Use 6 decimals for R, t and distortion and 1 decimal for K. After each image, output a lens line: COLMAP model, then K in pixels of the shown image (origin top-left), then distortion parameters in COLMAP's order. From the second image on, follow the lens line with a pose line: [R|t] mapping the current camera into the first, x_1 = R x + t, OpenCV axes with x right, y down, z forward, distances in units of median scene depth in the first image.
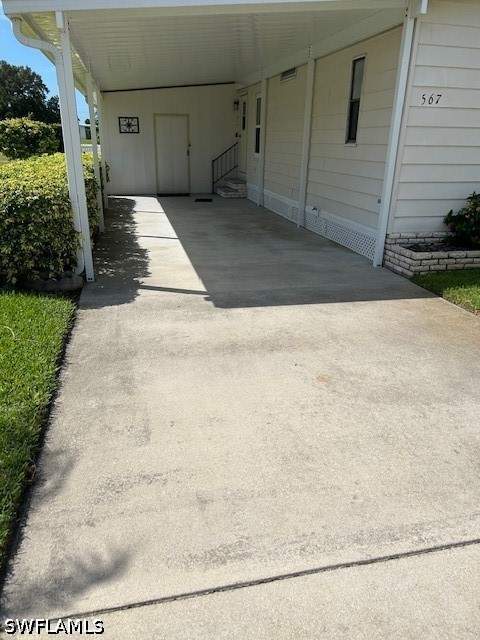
lens RADIAL K [[483.1, 0, 235.3], [0, 483.1, 324.1], [0, 0, 1]] dist [0.044158, -0.052185]
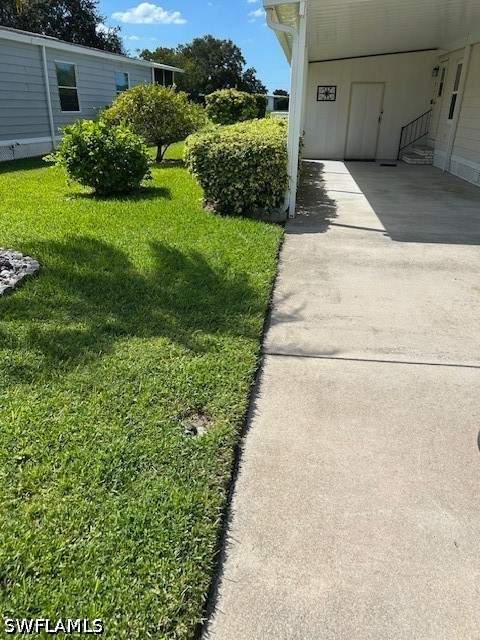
lens RADIAL K [[483.1, 0, 235.3], [0, 483.1, 324.1], [0, 0, 1]] dist [0.044158, -0.052185]
pose [[0.940292, 0.137184, -0.311500, -0.002796], [-0.121253, 0.990147, 0.070046, 0.108918], [0.318040, -0.028093, 0.947661, -0.240454]]
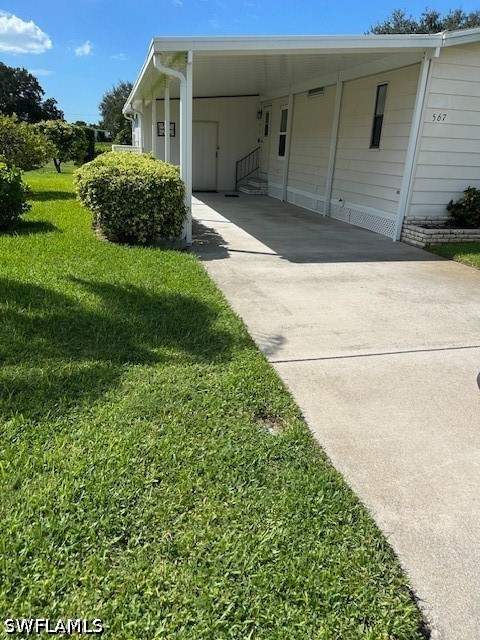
lens RADIAL K [[483.1, 0, 235.3], [0, 483.1, 324.1], [0, 0, 1]] dist [0.044158, -0.052185]
pose [[0.999312, 0.014466, 0.034160, -0.196984], [-0.014073, 0.999832, -0.011710, 0.134517], [-0.034324, 0.011221, 0.999348, -0.321392]]
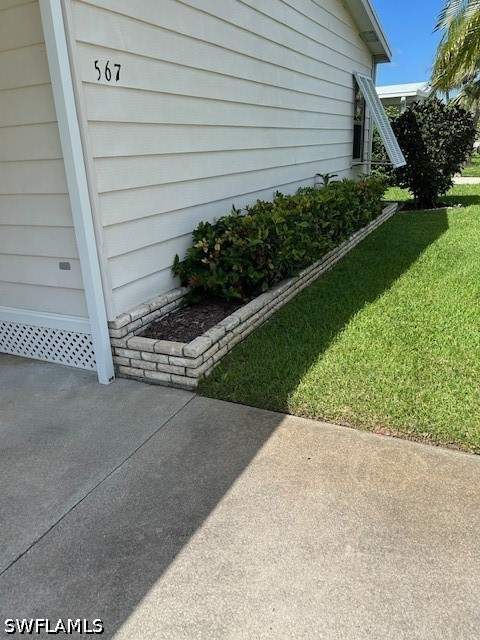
lens RADIAL K [[483.1, 0, 235.3], [0, 483.1, 324.1], [0, 0, 1]] dist [0.044158, -0.052185]
pose [[0.627310, -0.308204, 0.715187, 0.016202], [0.336942, 0.935363, 0.107546, -0.196980], [-0.702106, 0.173512, 0.690609, 0.541593]]
